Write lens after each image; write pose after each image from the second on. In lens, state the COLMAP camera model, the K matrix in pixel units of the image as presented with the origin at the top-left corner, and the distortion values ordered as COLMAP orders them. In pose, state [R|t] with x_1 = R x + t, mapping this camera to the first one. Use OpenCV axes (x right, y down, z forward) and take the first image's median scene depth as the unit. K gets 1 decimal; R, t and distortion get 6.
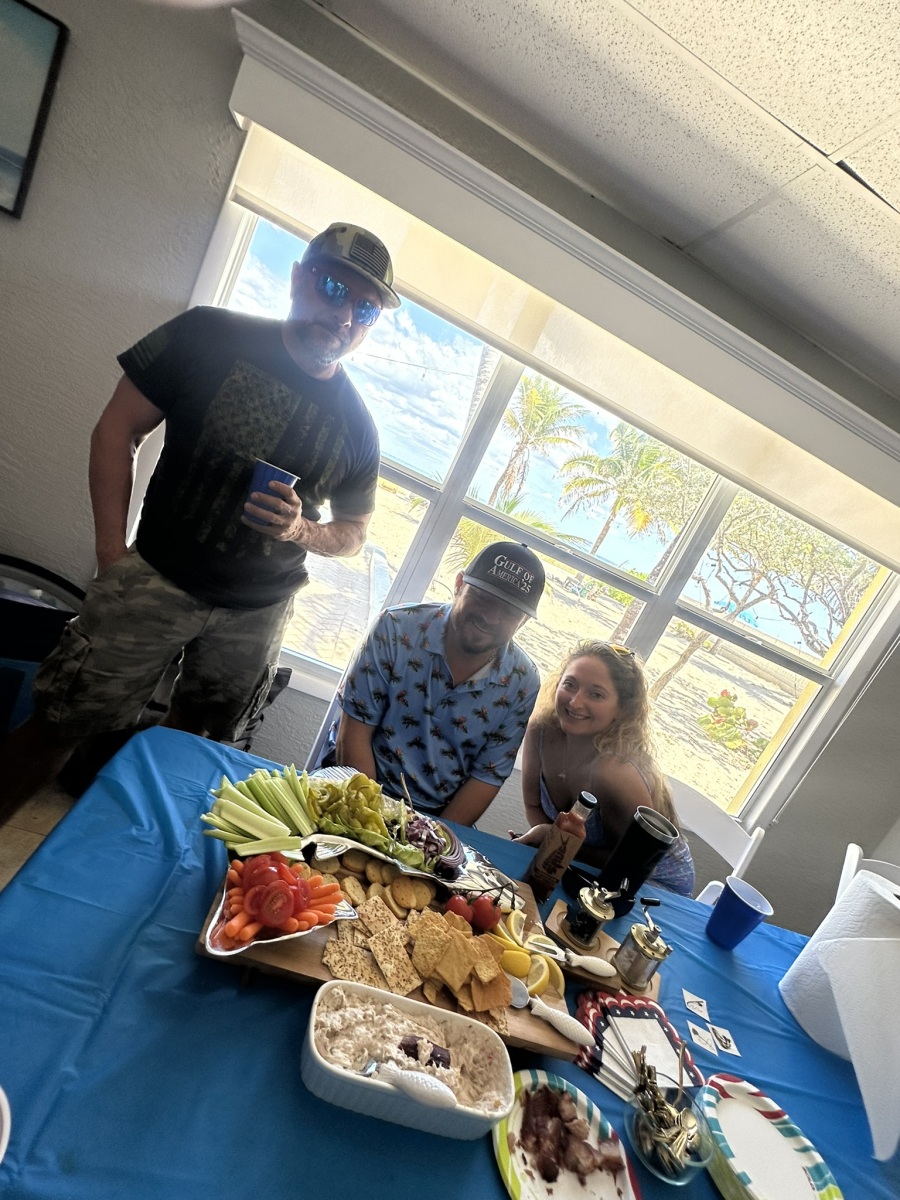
lens RADIAL K [[549.7, 0, 456.2], [0, 549.7, 603.9], [0, 0, 1]] dist [-0.000873, 0.001666]
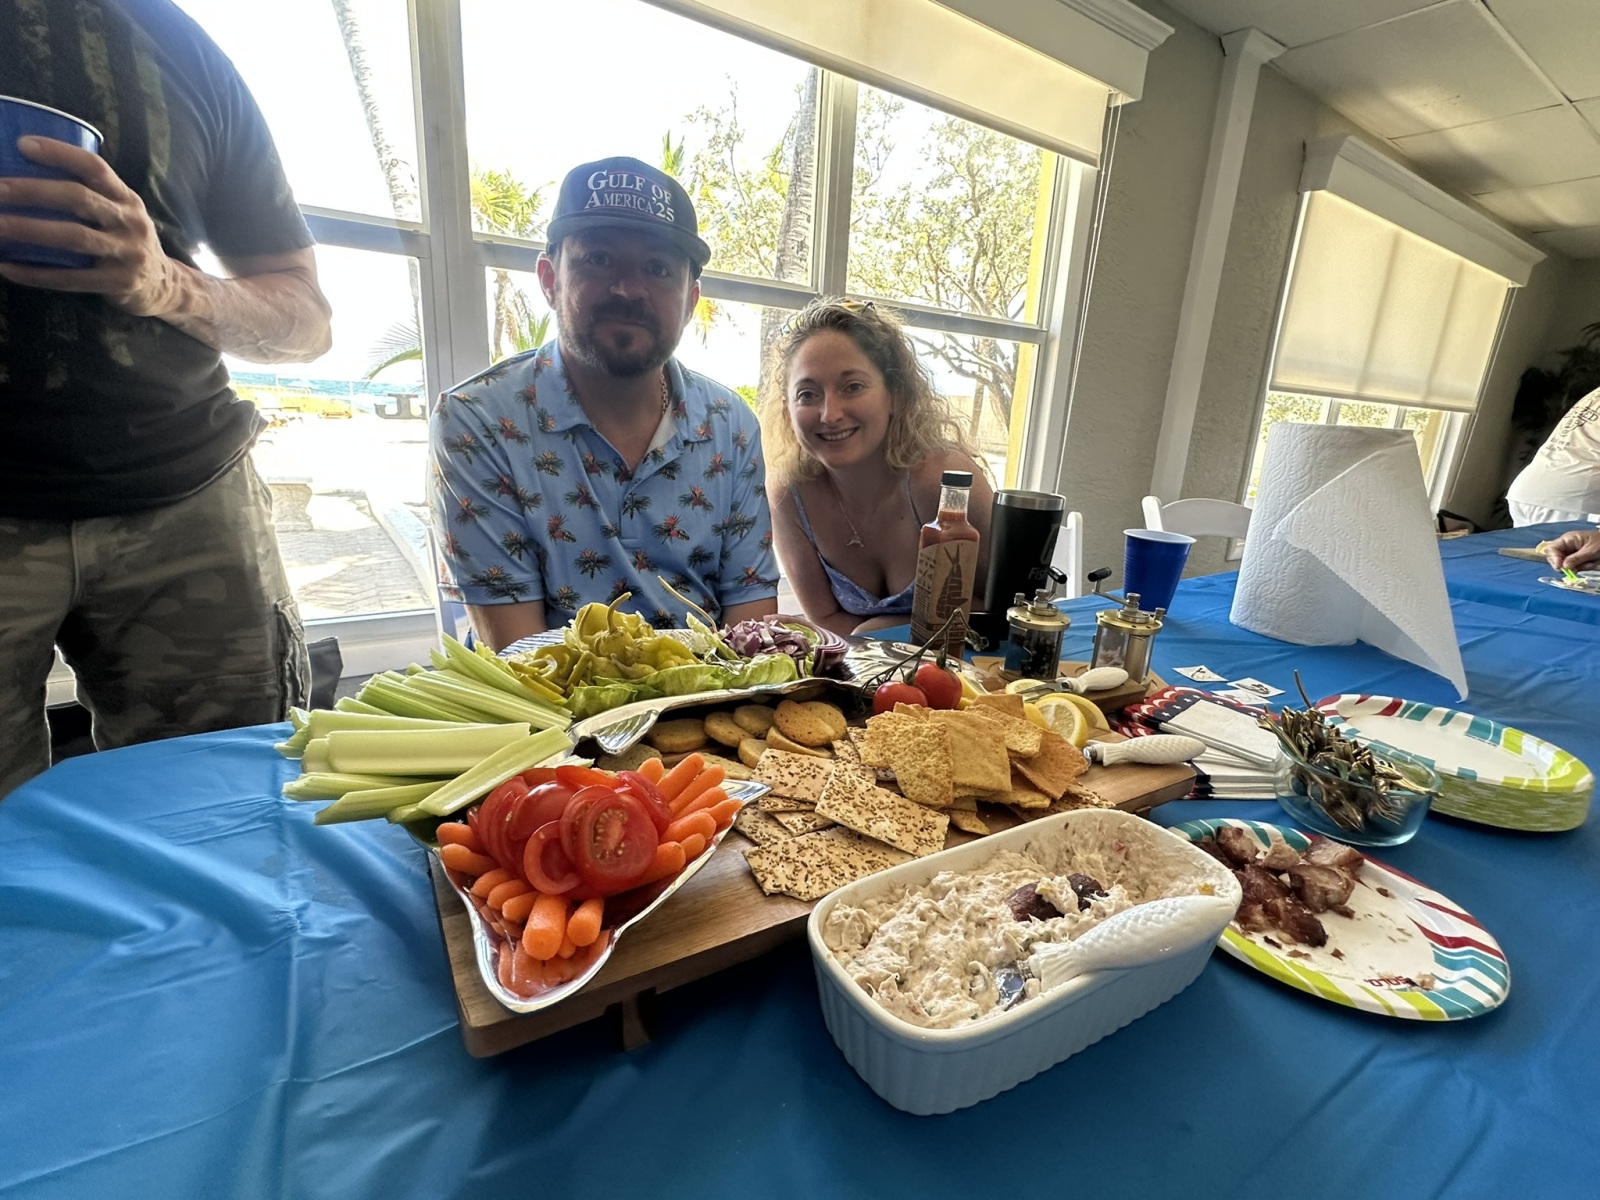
lens RADIAL K [[732.9, 0, 795.1], [0, 732.9, 604.5], [0, 0, 1]] dist [-0.000873, 0.001666]
pose [[0.838446, -0.472359, 0.271819, -0.261645], [0.418337, 0.877499, 0.234498, 0.314083], [-0.349288, -0.082902, 0.933341, 0.455677]]
